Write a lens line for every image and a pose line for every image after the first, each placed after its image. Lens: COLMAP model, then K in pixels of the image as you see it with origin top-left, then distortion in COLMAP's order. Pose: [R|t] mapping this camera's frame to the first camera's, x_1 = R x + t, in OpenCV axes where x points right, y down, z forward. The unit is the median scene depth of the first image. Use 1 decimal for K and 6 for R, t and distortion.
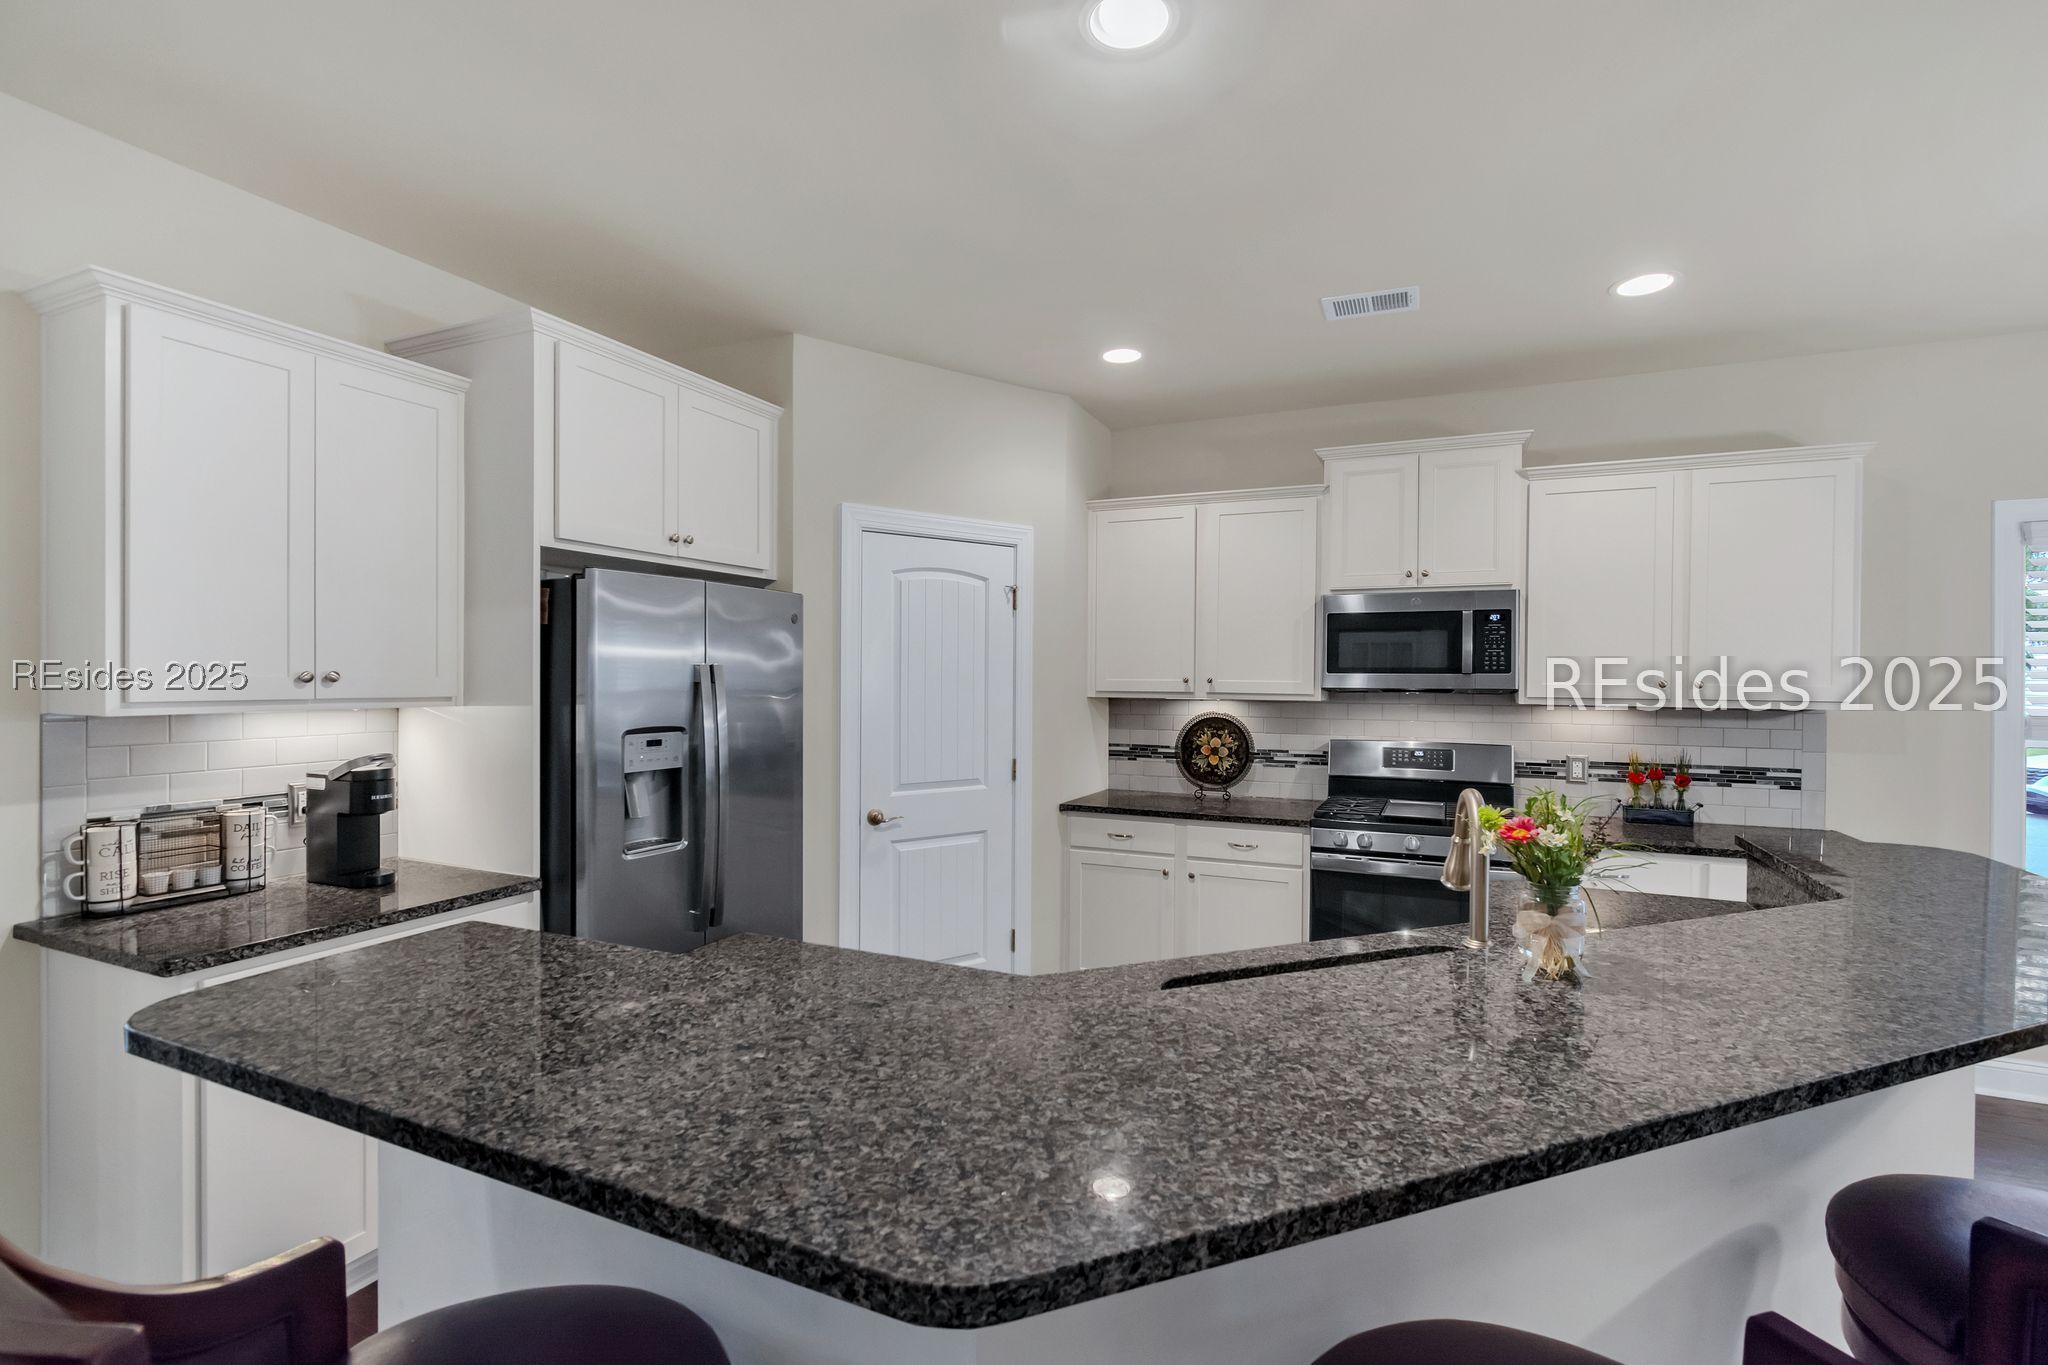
lens RADIAL K [[932.6, 0, 1026.1], [0, 932.6, 685.8], [0, 0, 1]] dist [0.000700, 0.000042]
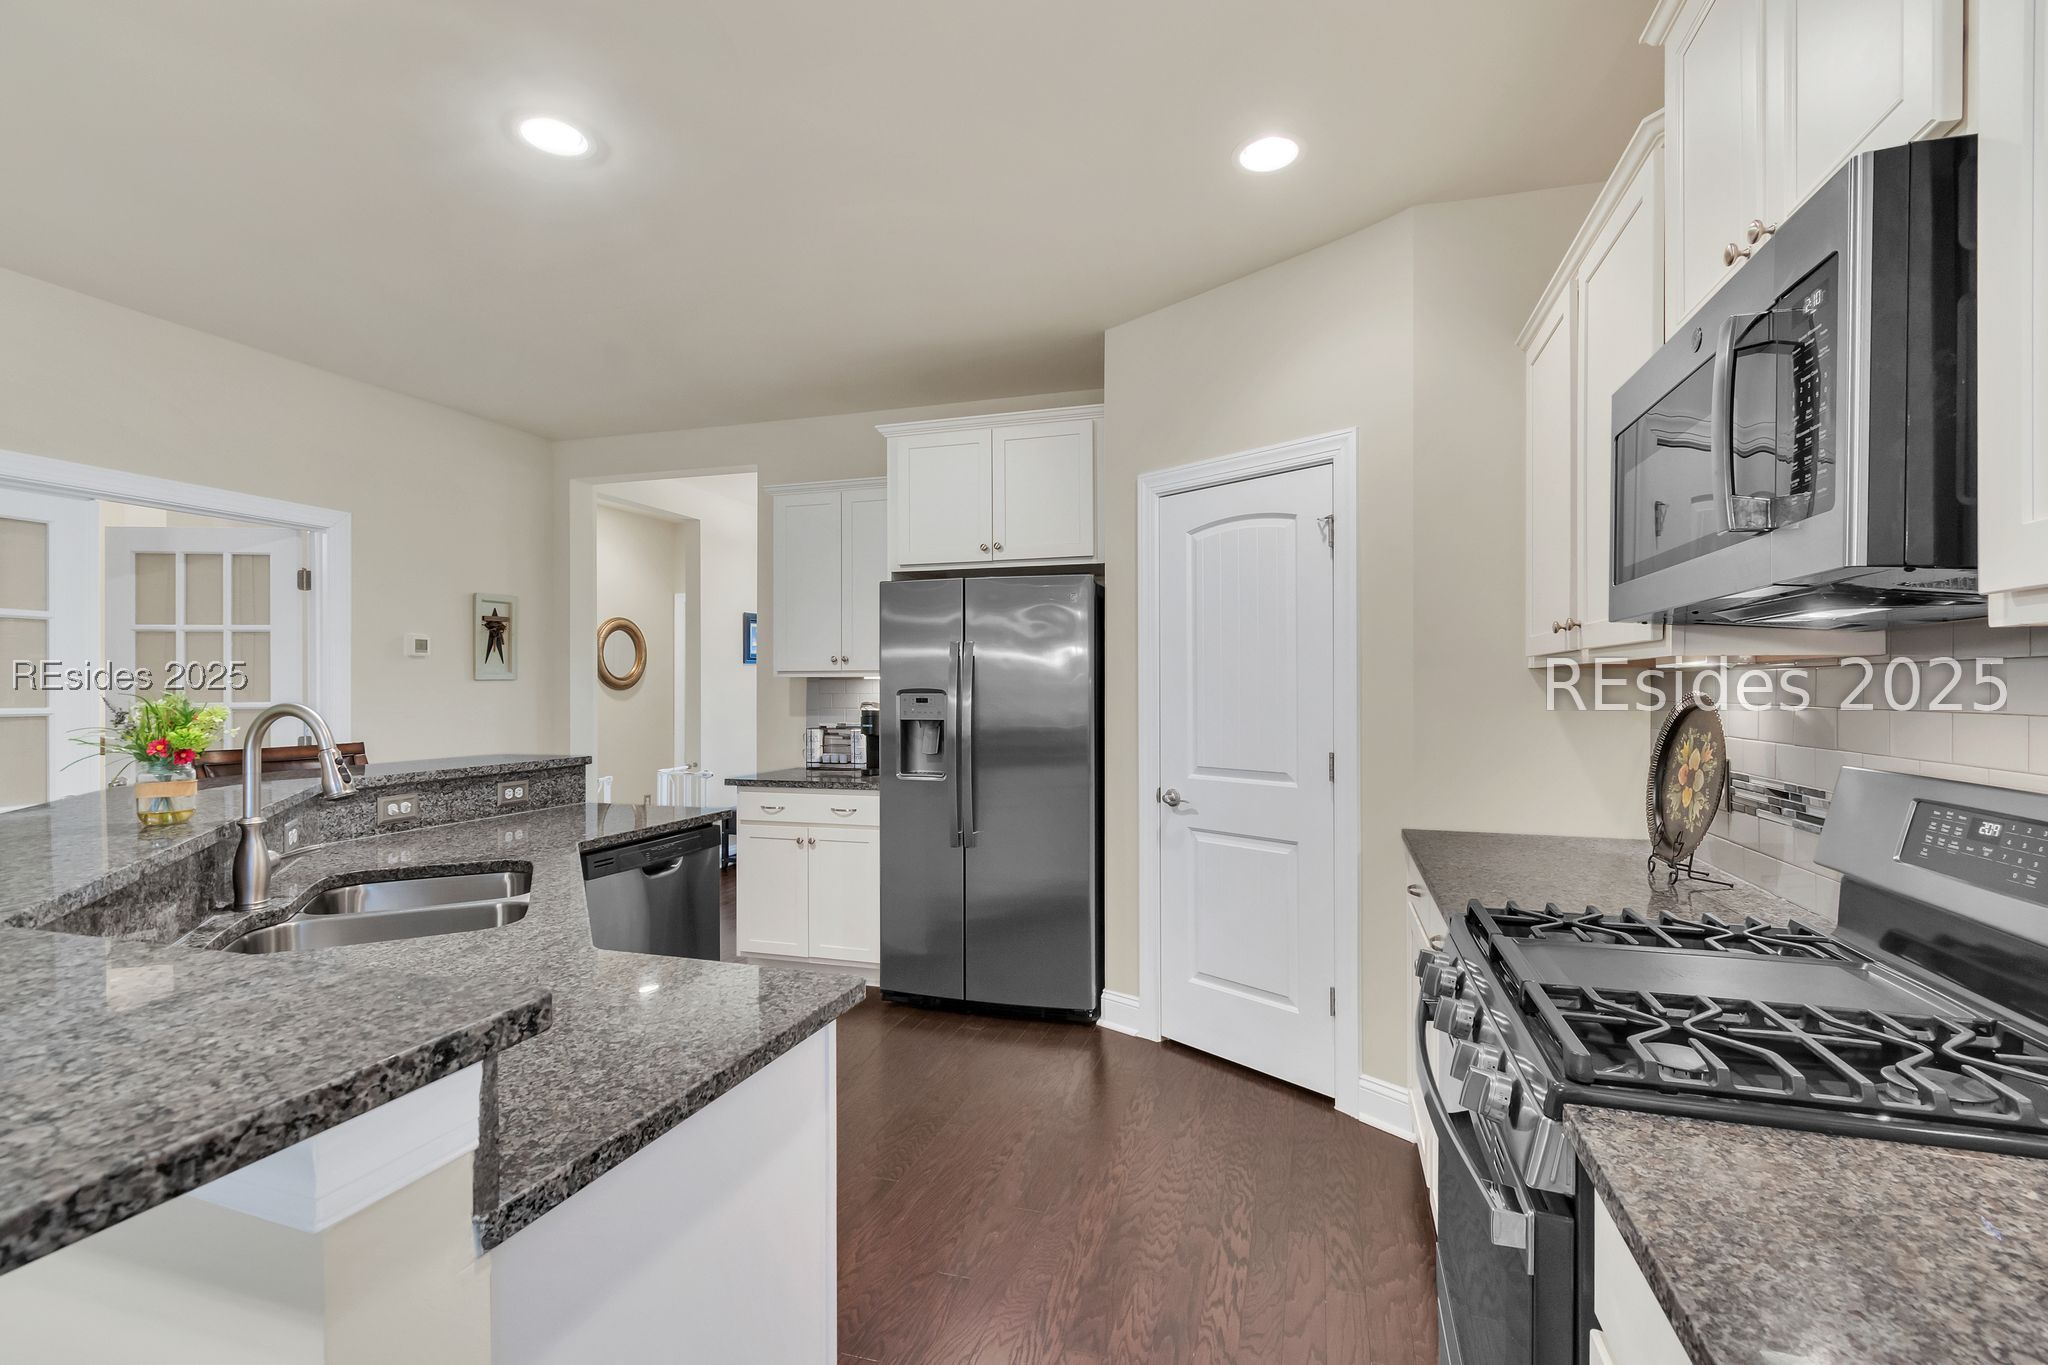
lens RADIAL K [[932.6, 0, 1022.7], [0, 932.6, 686.3], [0, 0, 1]] dist [0.000700, 0.000042]
pose [[0.112386, -0.008476, -0.993629, 0.759513], [-0.008608, 0.999918, -0.009503, 0.039246], [0.993627, 0.009621, 0.112303, 0.750041]]
